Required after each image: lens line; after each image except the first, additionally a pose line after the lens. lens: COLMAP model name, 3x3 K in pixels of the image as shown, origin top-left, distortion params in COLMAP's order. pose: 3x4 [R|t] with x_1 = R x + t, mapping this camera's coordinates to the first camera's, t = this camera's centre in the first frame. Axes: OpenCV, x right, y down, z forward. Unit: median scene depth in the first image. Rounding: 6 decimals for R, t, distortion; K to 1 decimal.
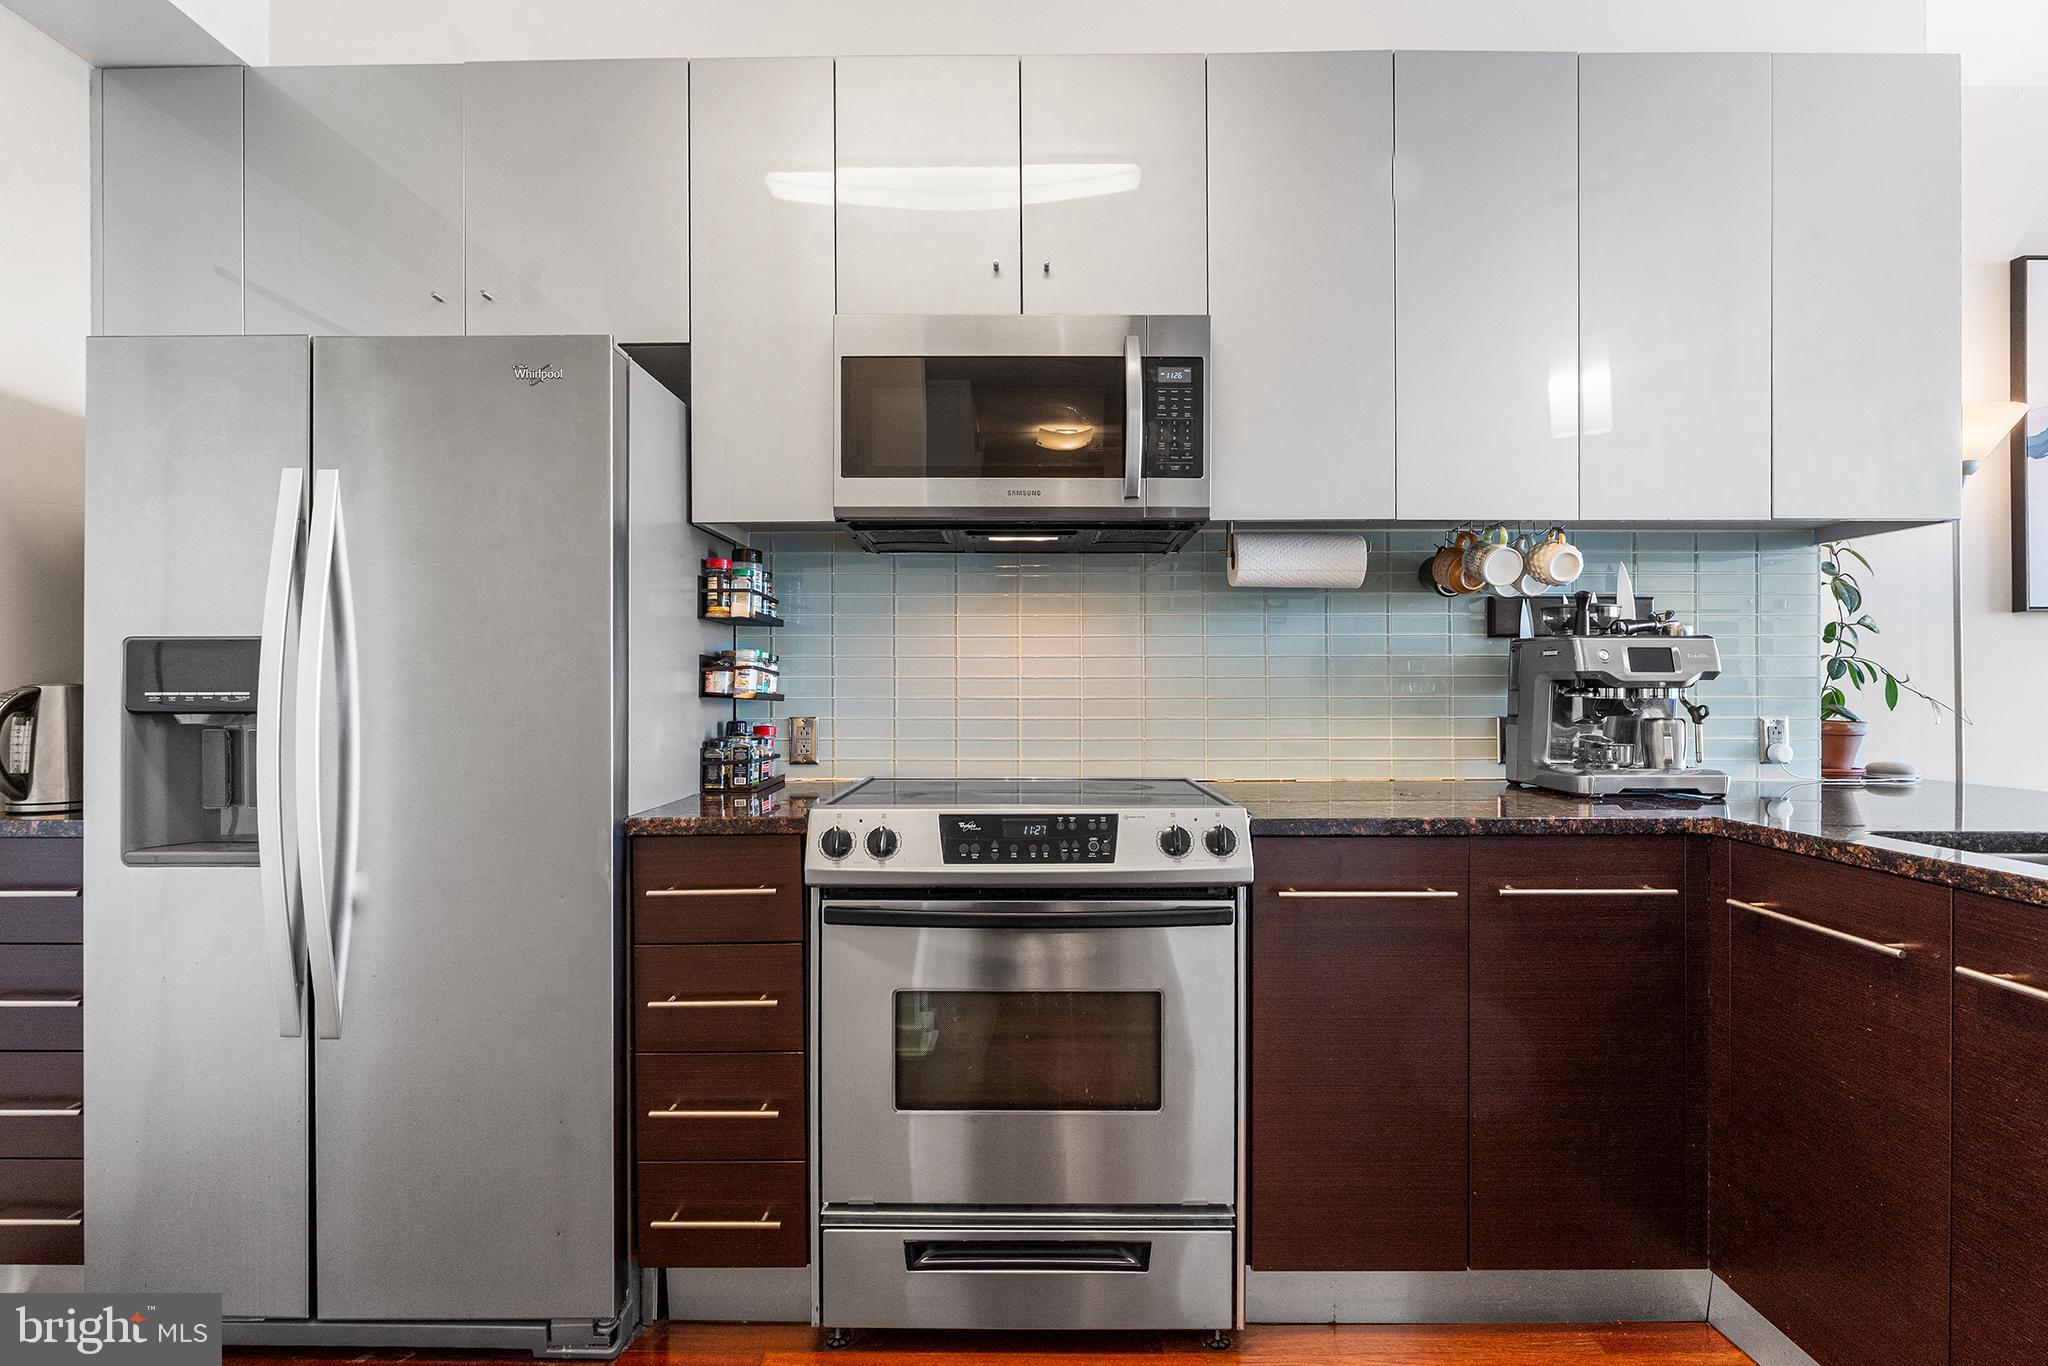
lens RADIAL K [[928.7, 0, 1008.5], [0, 928.7, 676.2], [0, 0, 1]] dist [-0.008014, 0.001303]
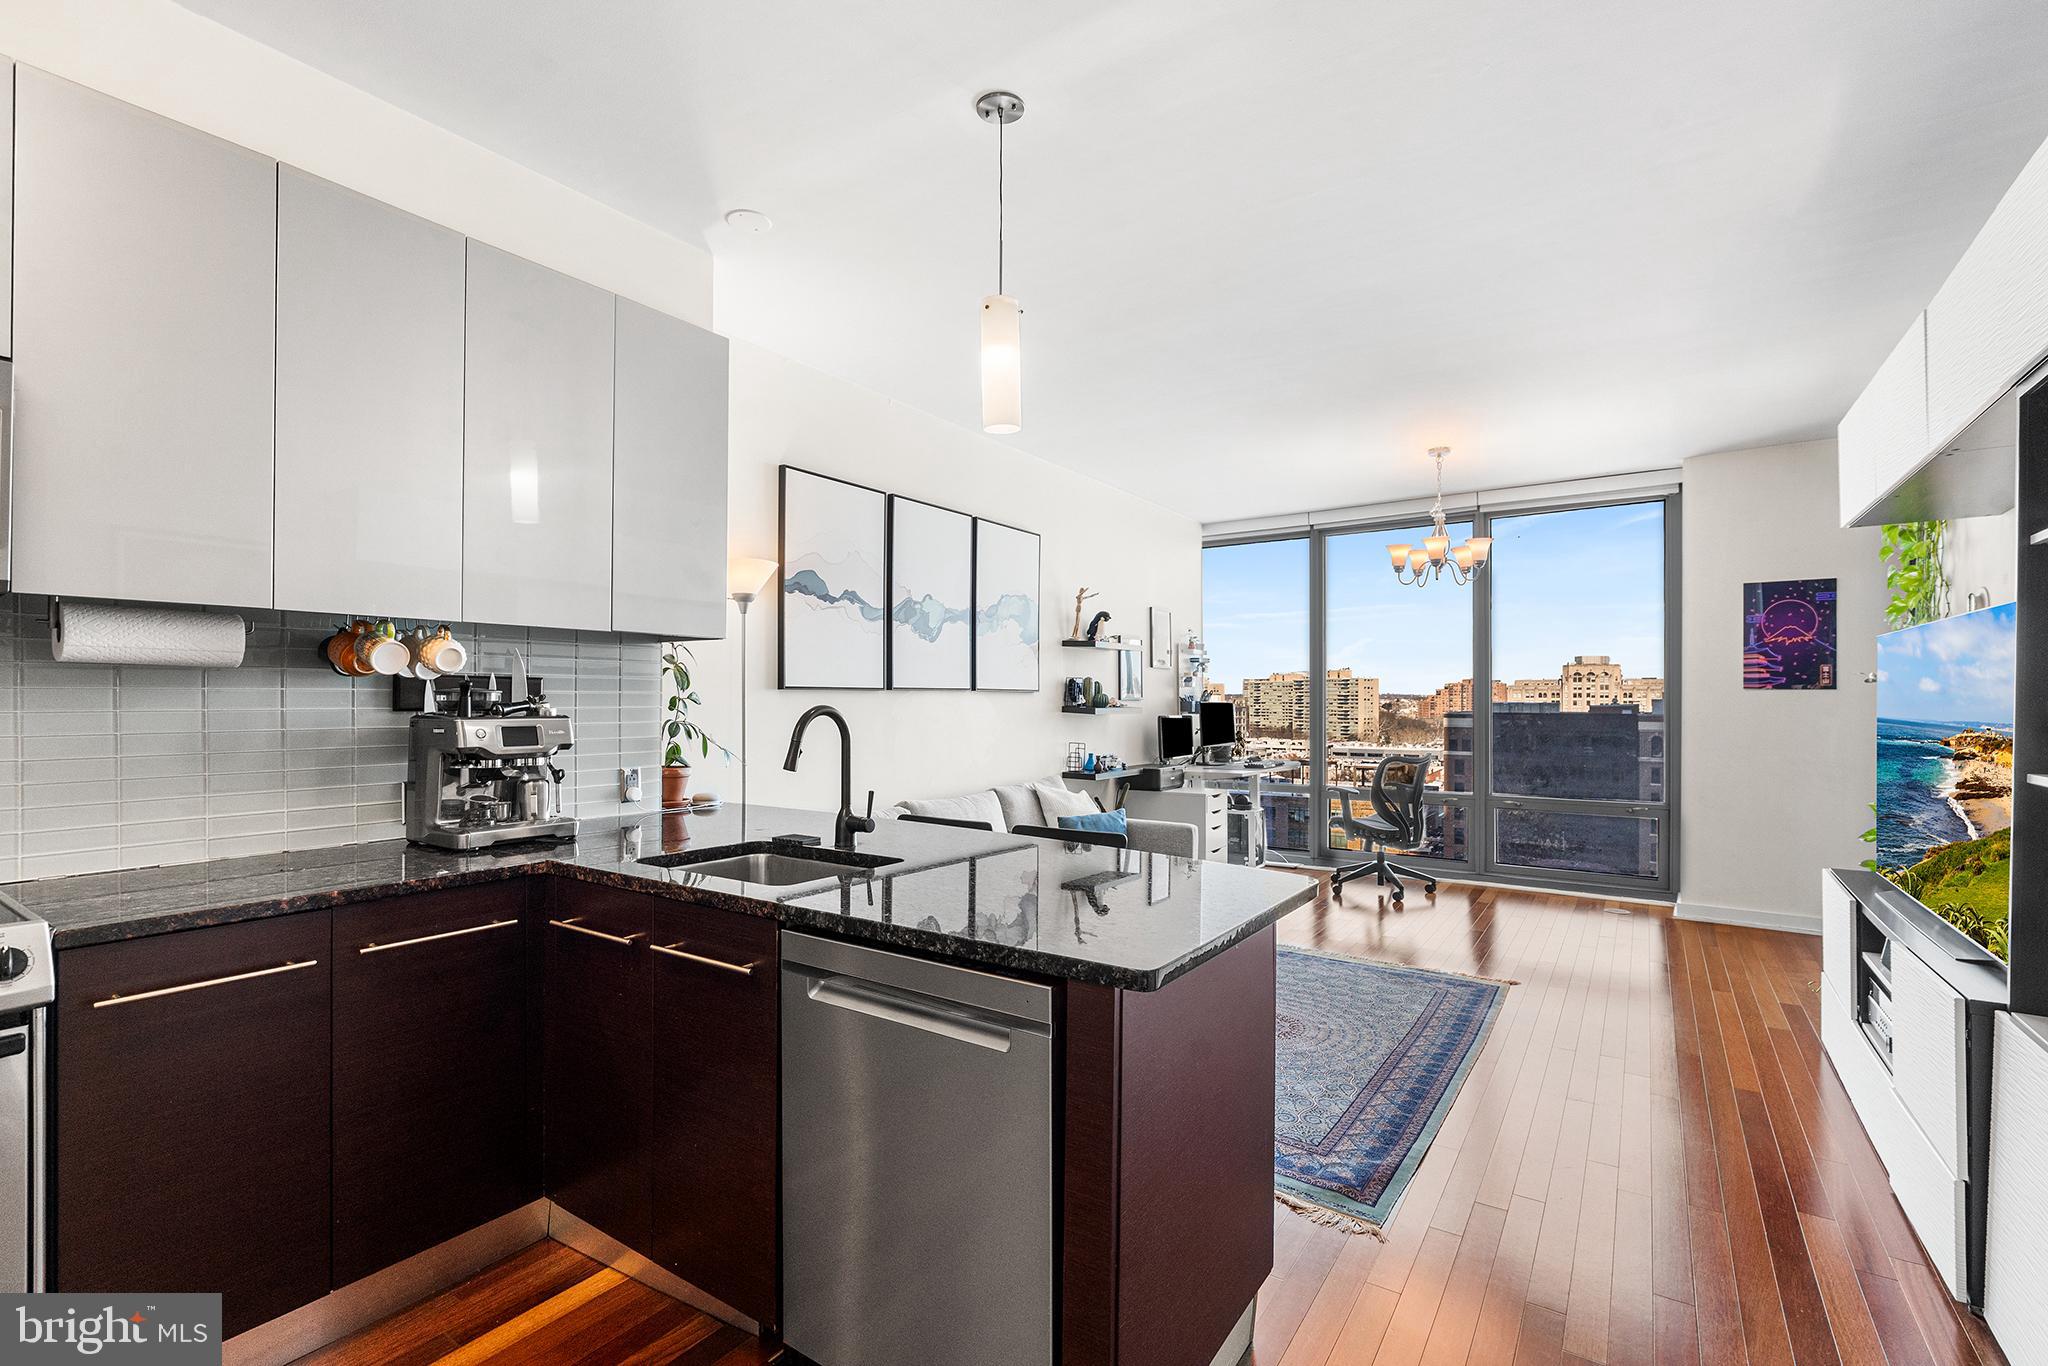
lens RADIAL K [[928.7, 0, 1040.5], [0, 928.7, 692.9], [0, 0, 1]] dist [-0.008014, 0.001303]
pose [[0.546162, 0.007717, 0.837644, 0.019614], [-0.012953, 0.999916, -0.000767, -0.084407], [-0.837580, -0.010431, 0.546216, -0.285602]]
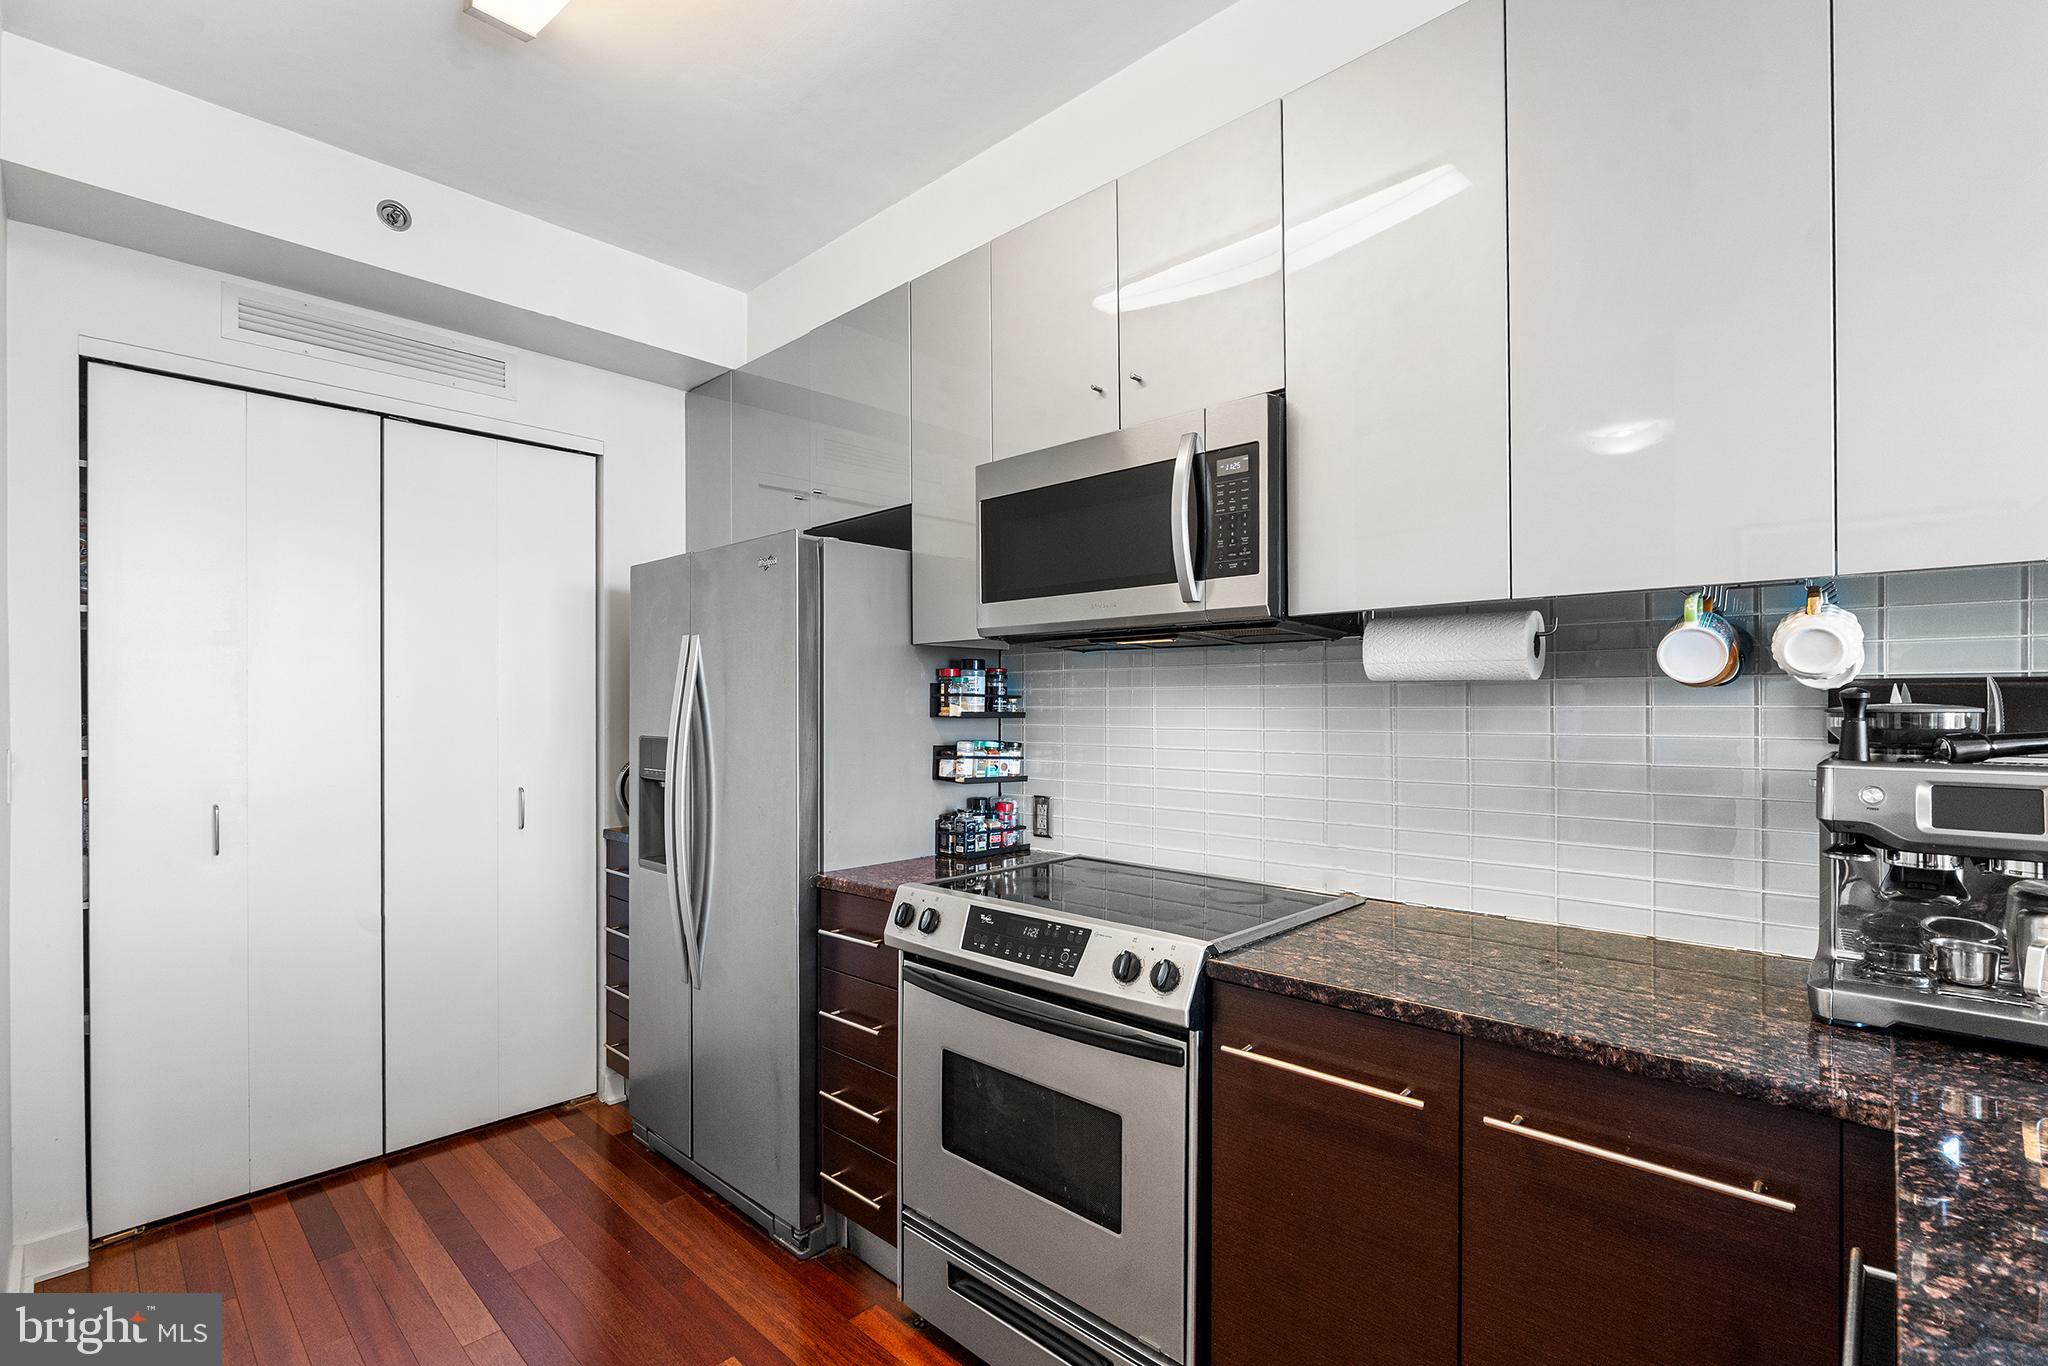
lens RADIAL K [[928.7, 0, 1022.9], [0, 928.7, 697.6], [0, 0, 1]] dist [-0.008014, 0.001303]
pose [[0.730076, -0.005852, -0.683341, 0.640907], [0.007308, 0.999973, -0.000755, -0.090046], [0.683327, -0.004442, 0.730099, 0.170345]]
